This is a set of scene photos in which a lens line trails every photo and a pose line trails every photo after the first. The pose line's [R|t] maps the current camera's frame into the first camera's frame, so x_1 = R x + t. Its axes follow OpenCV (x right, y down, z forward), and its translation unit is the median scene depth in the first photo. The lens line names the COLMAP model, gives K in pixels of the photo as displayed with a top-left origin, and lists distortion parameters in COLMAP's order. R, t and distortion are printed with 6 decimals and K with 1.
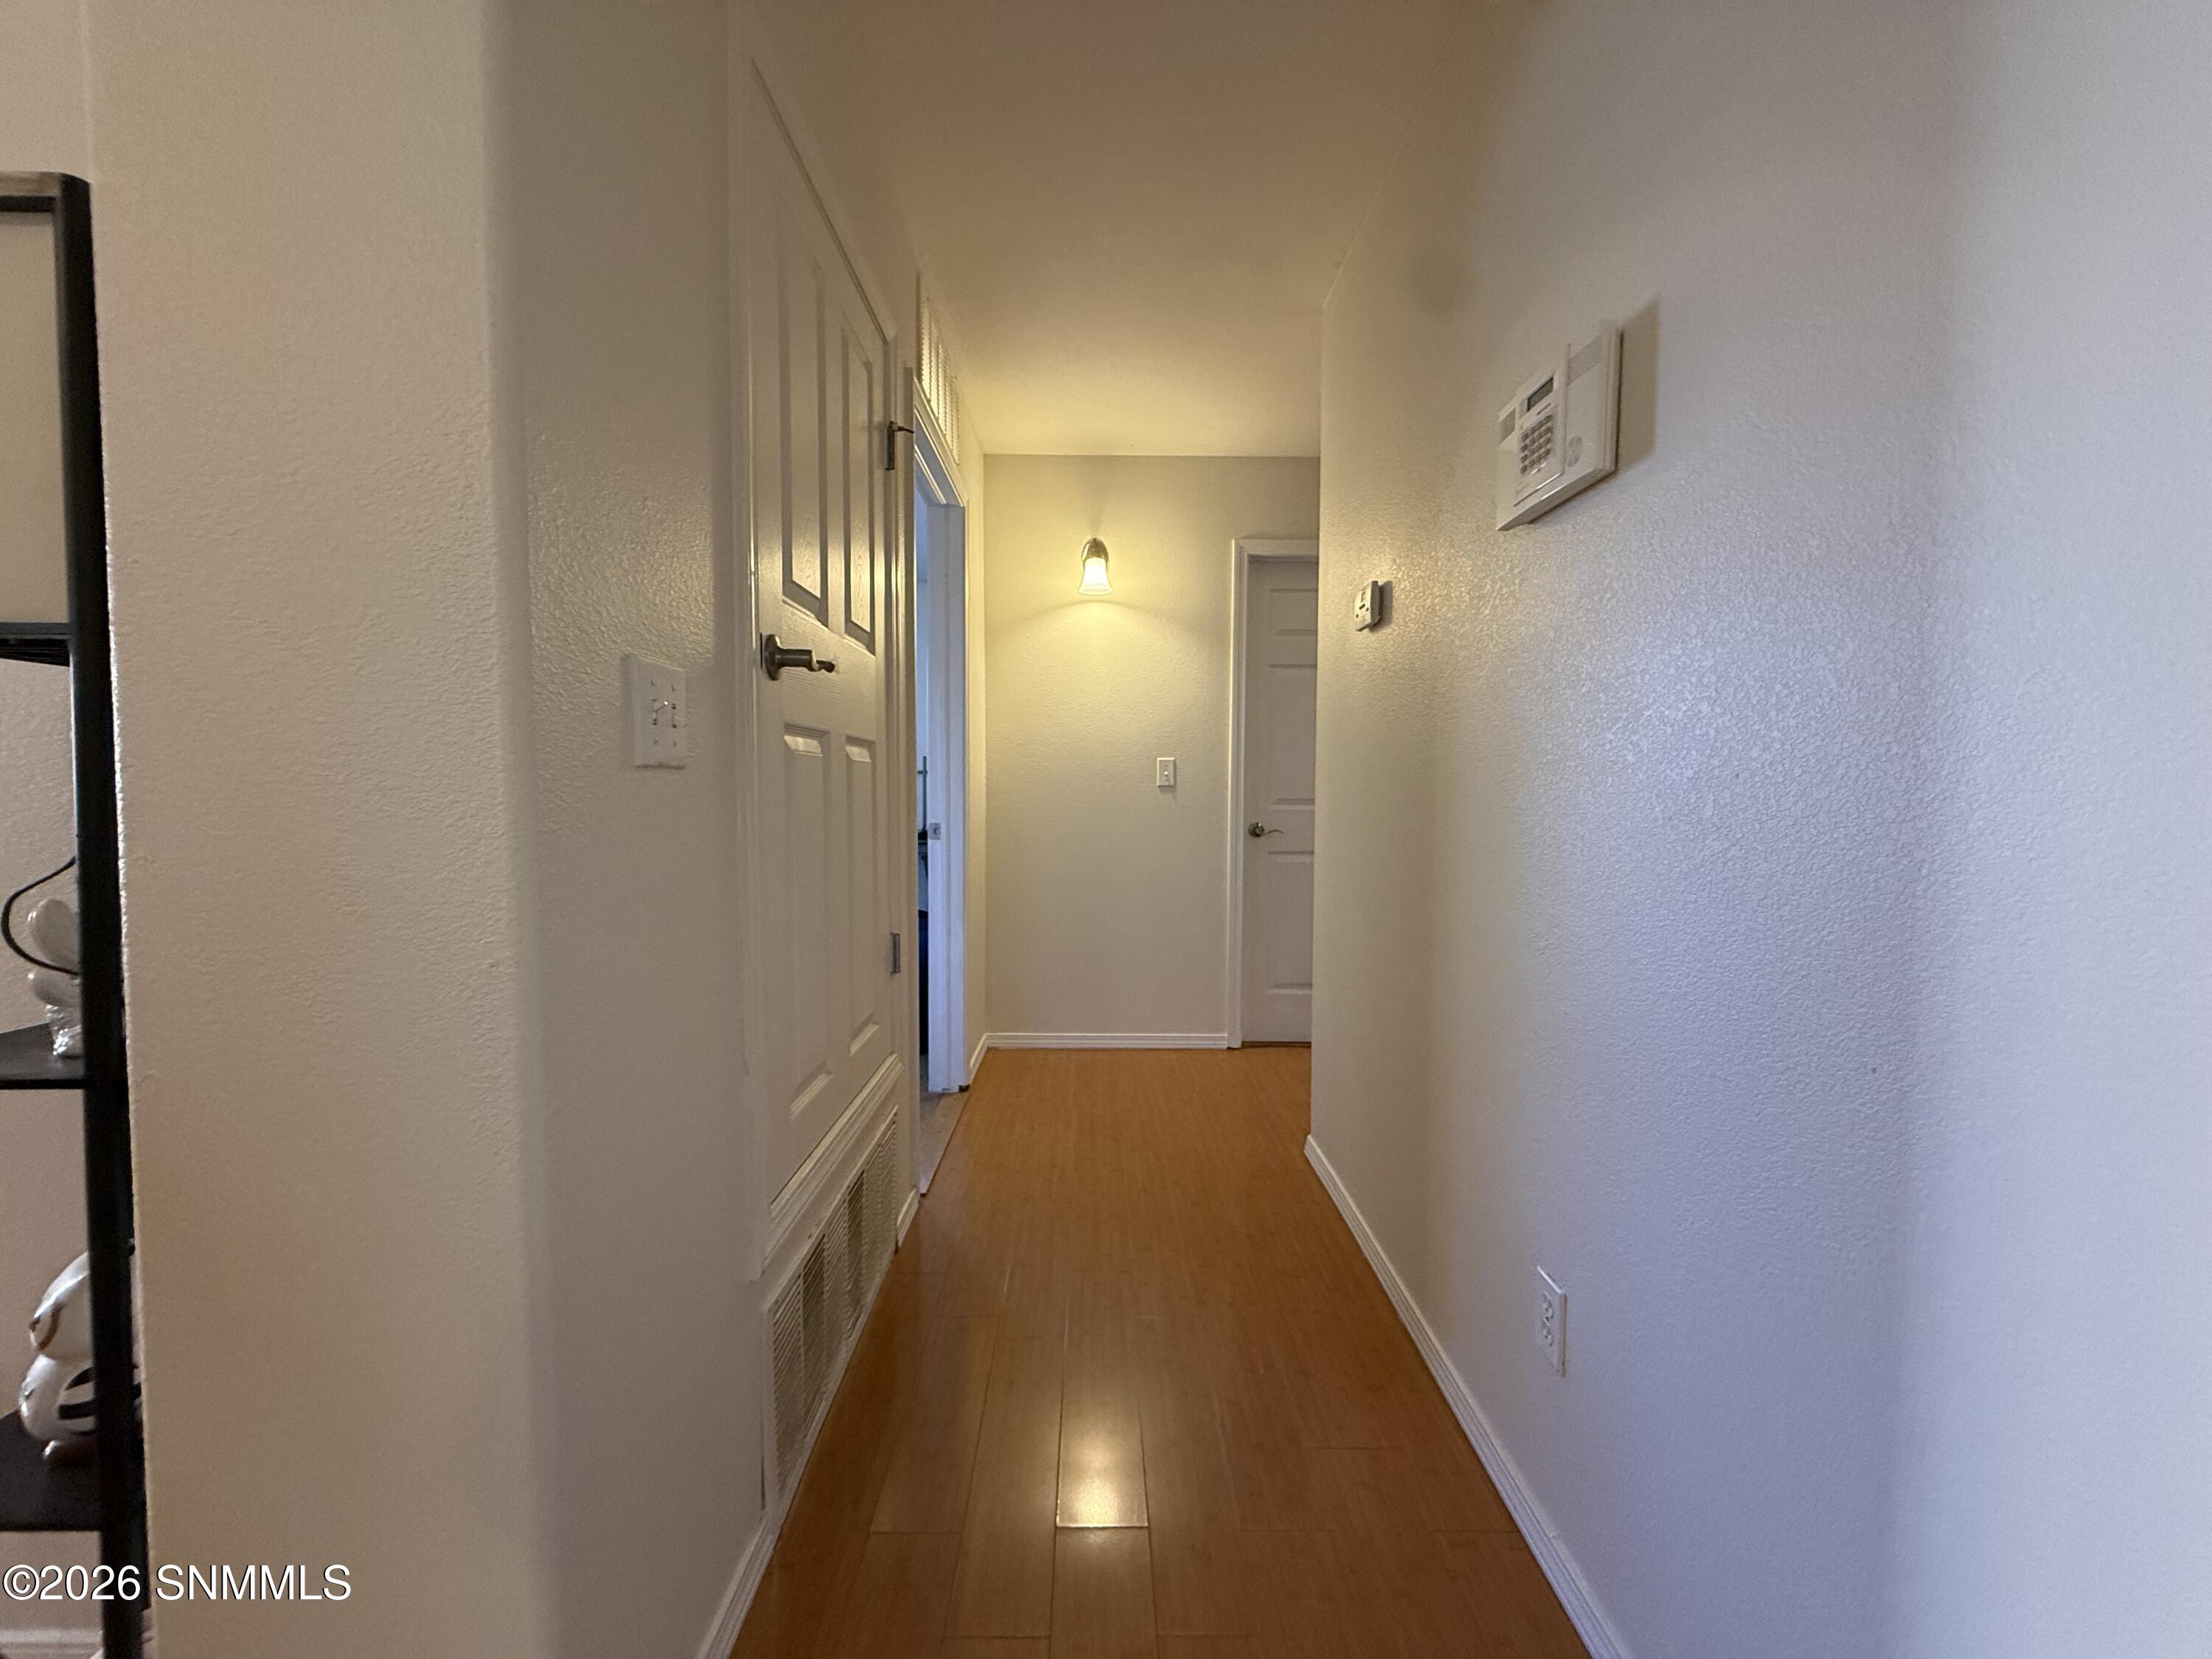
lens RADIAL K [[879.5, 0, 1101.3], [0, 879.5, 826.8], [0, 0, 1]] dist [-0.002137, 0.000224]
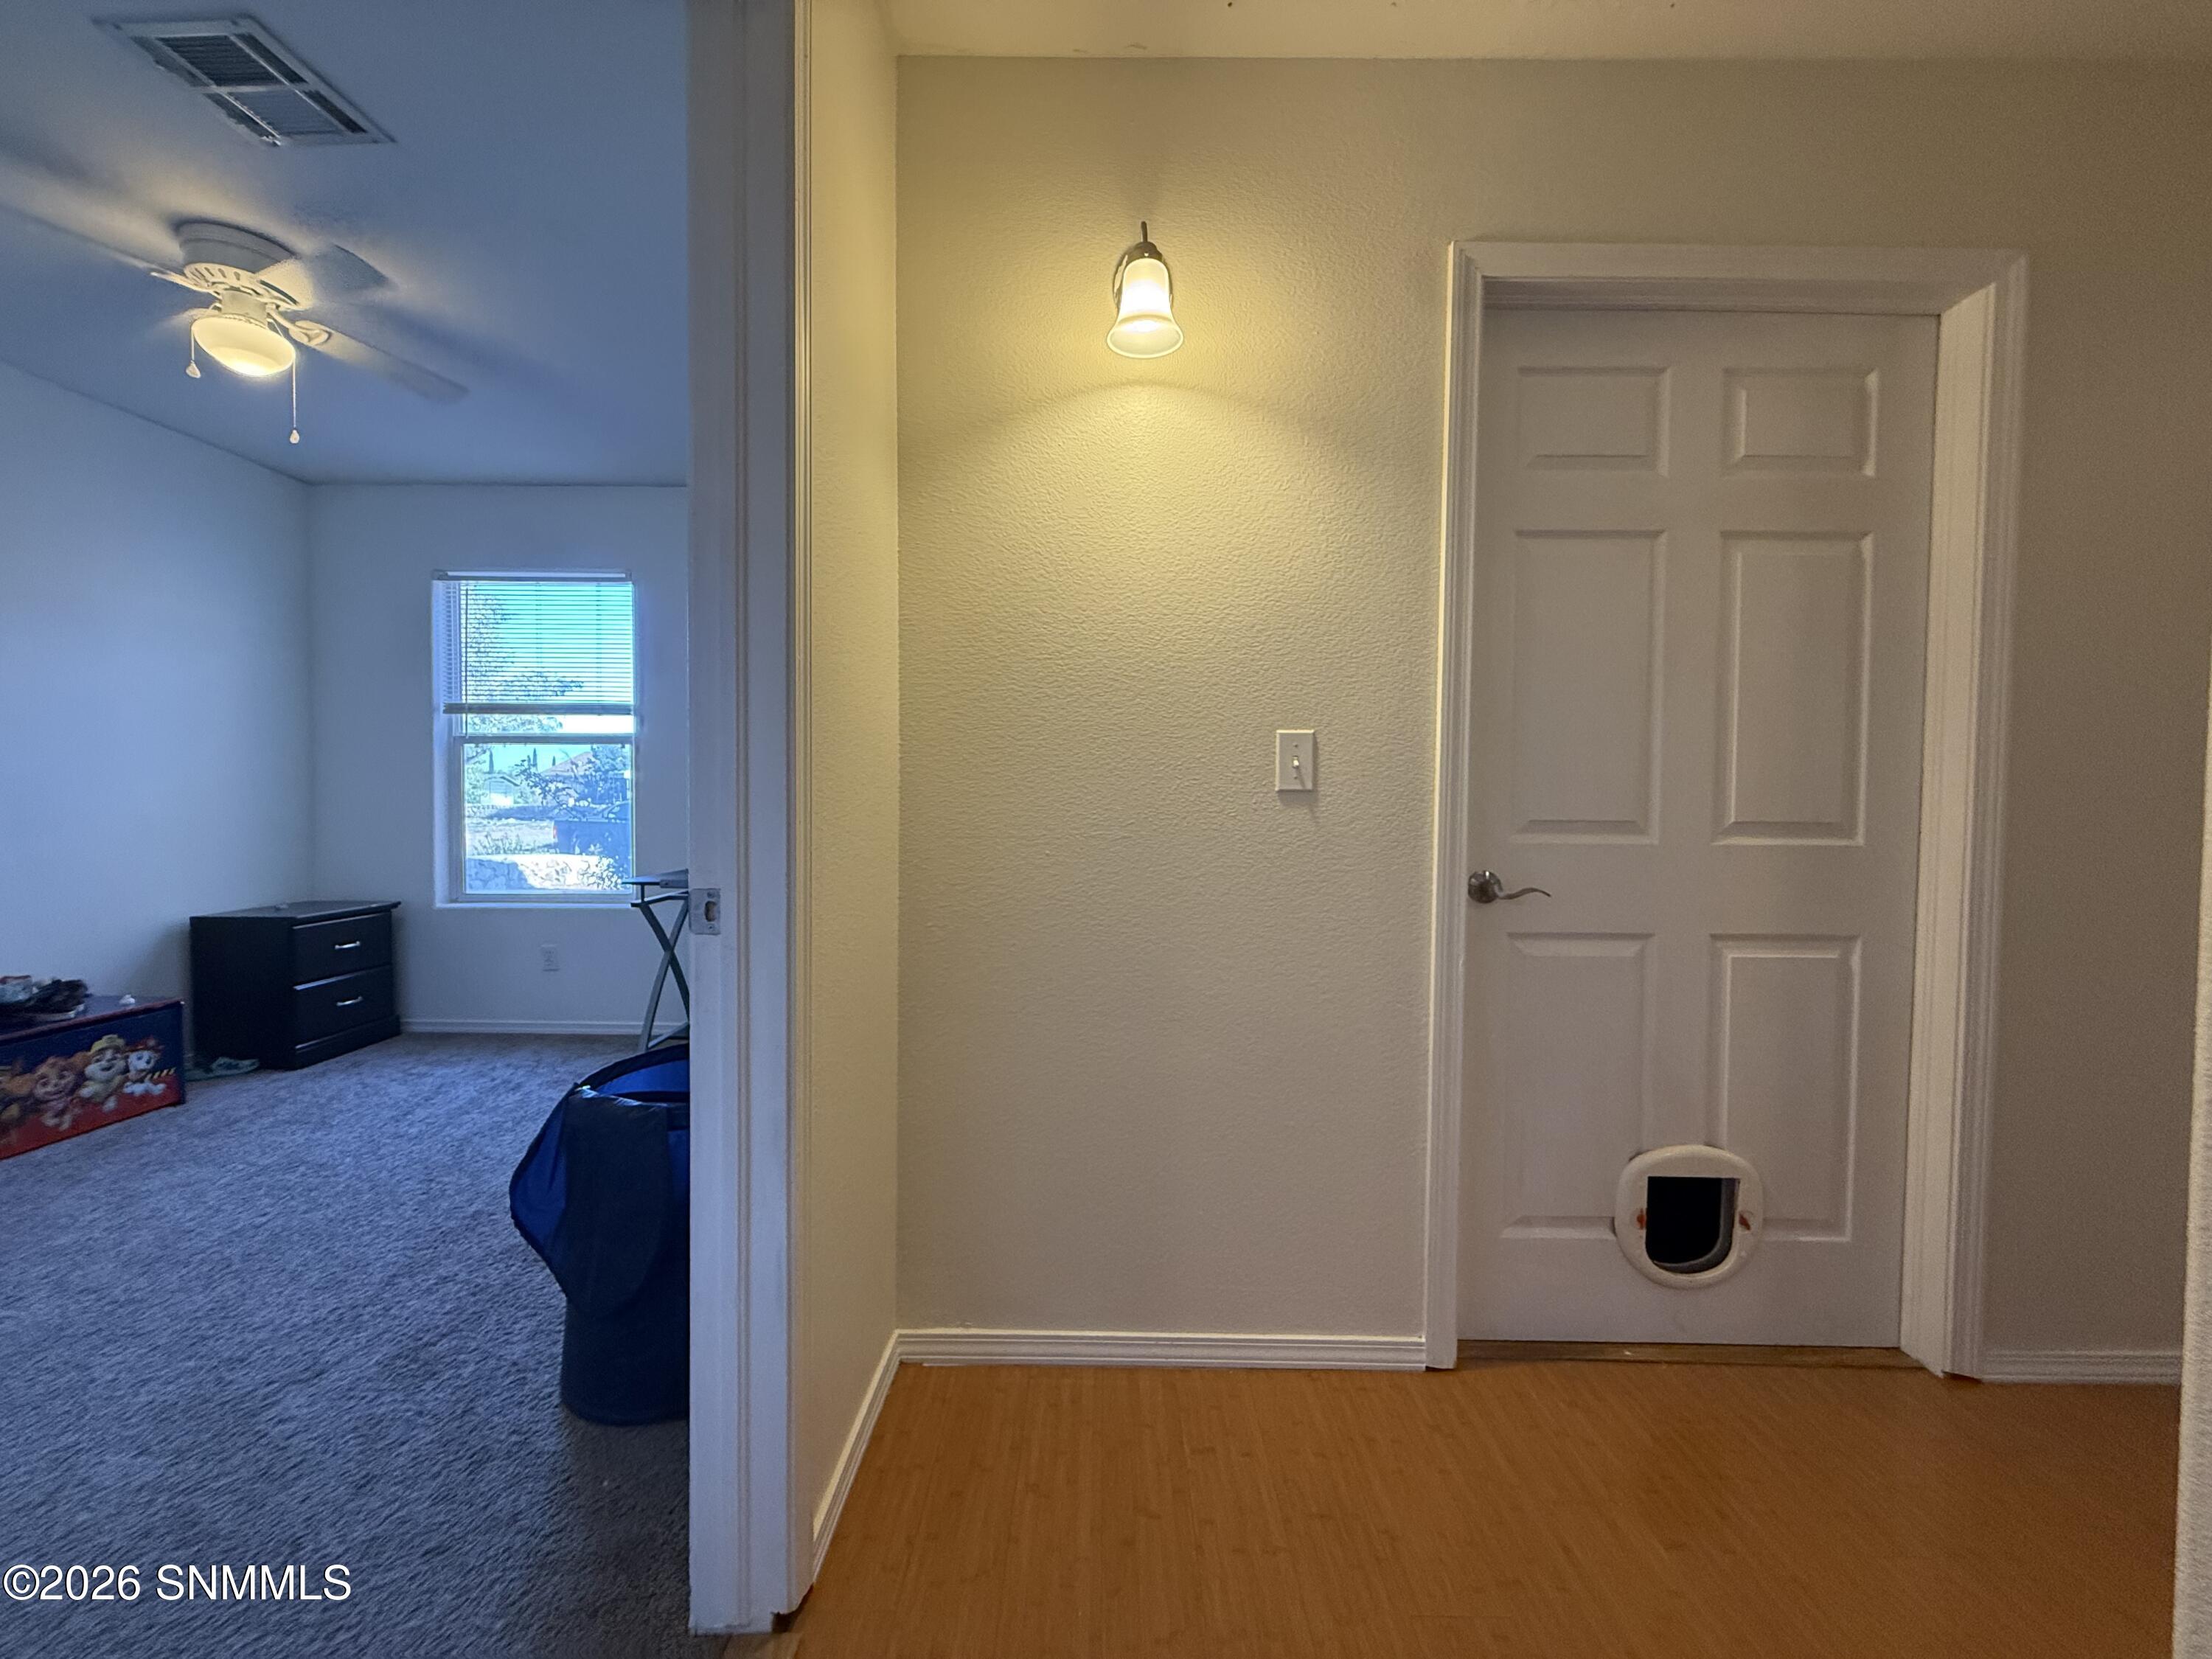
lens RADIAL K [[879.5, 0, 1100.6], [0, 879.5, 824.0], [0, 0, 1]] dist [-0.002137, 0.000224]
pose [[0.999884, 0.005754, -0.014072, -0.020419], [-0.005960, 0.999875, -0.014658, -0.022021], [0.013986, 0.014740, 0.999794, 0.543898]]
